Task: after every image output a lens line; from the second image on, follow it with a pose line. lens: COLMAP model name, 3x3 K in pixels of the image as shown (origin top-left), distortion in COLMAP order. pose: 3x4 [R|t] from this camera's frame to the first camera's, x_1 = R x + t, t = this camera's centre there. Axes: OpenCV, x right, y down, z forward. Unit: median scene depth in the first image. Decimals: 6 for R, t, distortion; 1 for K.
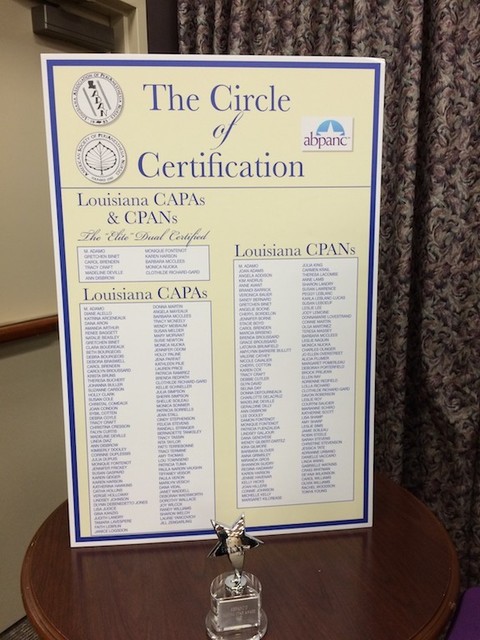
lens RADIAL K [[558.2, 0, 241.7], [0, 558.2, 316.3], [0, 0, 1]] dist [0.065779, -0.025631]
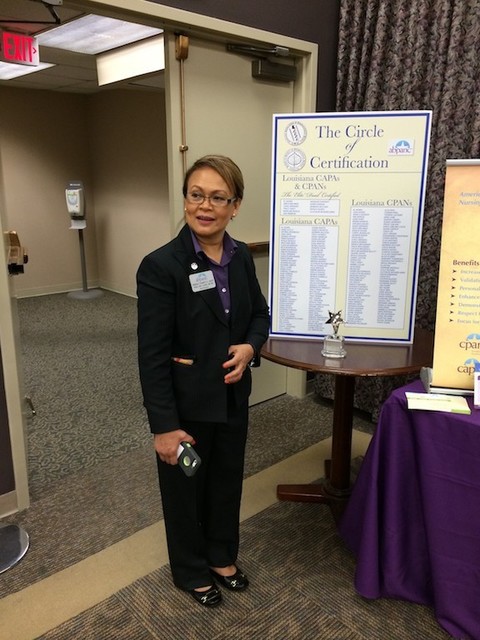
lens RADIAL K [[558.2, 0, 239.3], [0, 558.2, 321.3], [0, 0, 1]] dist [0.065779, -0.025631]
pose [[0.964975, 0.077429, -0.250654, 0.141317], [-0.061442, 0.995582, 0.071003, 0.204247], [0.255044, -0.053115, 0.965469, -1.178317]]
